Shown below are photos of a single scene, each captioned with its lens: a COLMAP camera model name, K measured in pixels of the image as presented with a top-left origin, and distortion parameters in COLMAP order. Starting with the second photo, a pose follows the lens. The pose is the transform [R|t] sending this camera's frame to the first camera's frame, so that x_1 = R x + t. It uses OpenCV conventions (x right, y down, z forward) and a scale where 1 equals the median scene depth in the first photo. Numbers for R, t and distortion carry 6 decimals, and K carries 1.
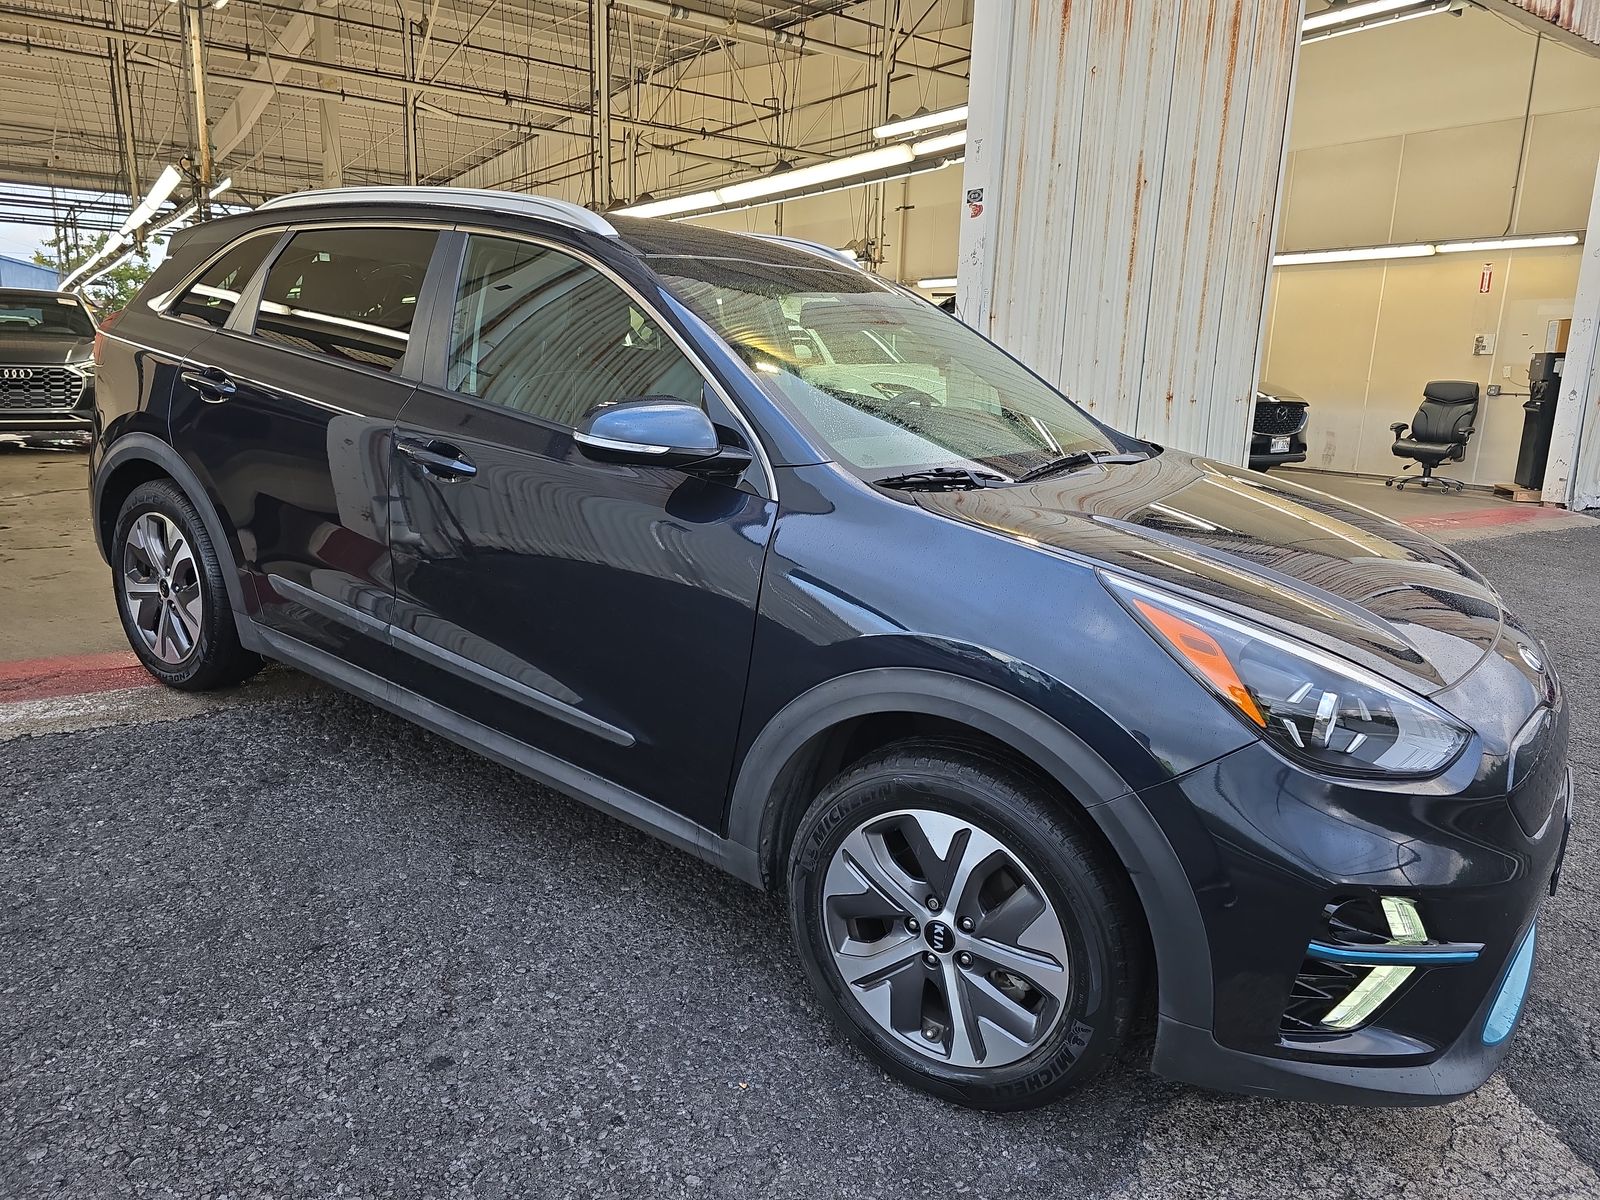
lens RADIAL K [[1075.6, 0, 800.0], [0, 1075.6, 600.0], [0, 0, 1]] dist [0.019785, -0.002007]
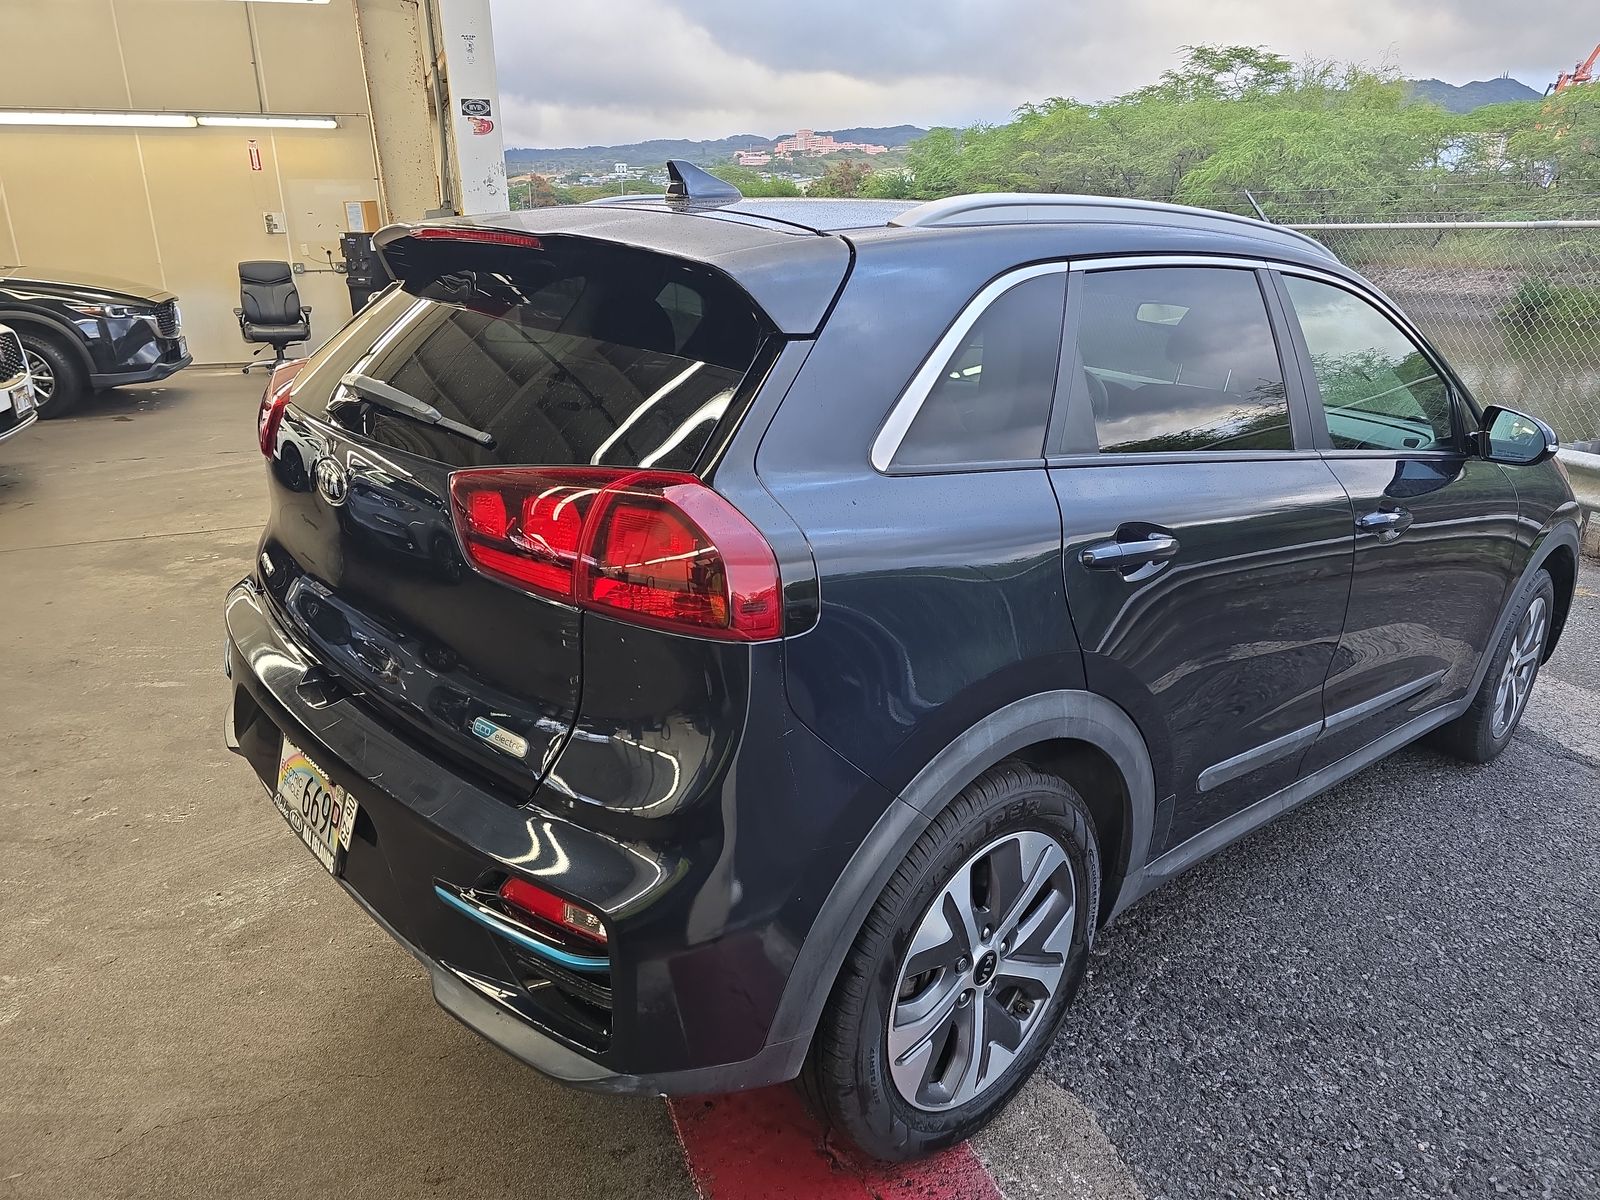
lens RADIAL K [[1097.8, 0, 784.3], [0, 1097.8, 602.0], [0, 0, 1]] dist [0.003443, -0.004454]
pose [[0.346151, -0.326509, 0.879529, -0.233666], [0.211363, 0.940525, 0.265968, -0.075769], [-0.914060, 0.093835, 0.394575, 0.192168]]
